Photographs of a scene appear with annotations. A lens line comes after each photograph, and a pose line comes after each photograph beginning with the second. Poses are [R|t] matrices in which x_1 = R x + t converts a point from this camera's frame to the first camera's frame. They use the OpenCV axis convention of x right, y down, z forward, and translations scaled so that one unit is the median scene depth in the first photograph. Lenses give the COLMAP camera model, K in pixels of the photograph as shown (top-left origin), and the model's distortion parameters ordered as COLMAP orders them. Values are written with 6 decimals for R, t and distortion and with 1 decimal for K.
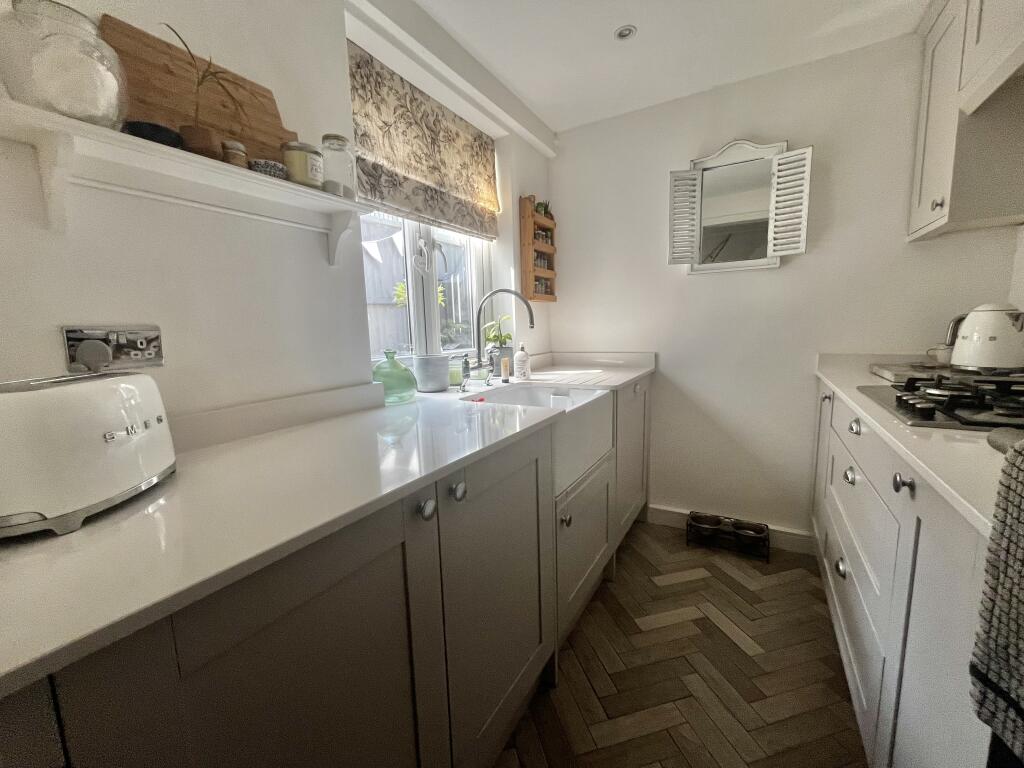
lens RADIAL K [[414.7, 0, 509.6], [0, 414.7, 385.5], [0, 0, 1]] dist [-0.003359, -0.000342]
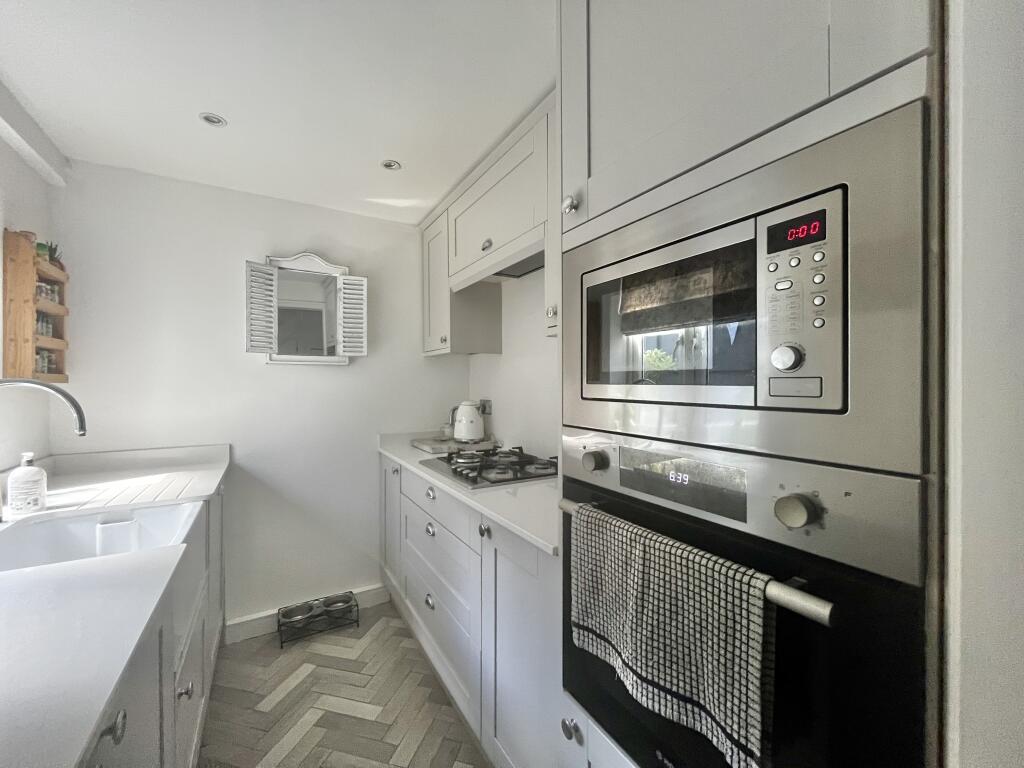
lens RADIAL K [[414.7, 0, 509.6], [0, 414.7, 385.5], [0, 0, 1]] dist [-0.003359, -0.000342]
pose [[0.486474, 0.025907, 0.873311, -0.171840], [0.111791, 0.989499, -0.091626, -0.065178], [-0.866514, 0.142202, 0.478469, 0.027793]]
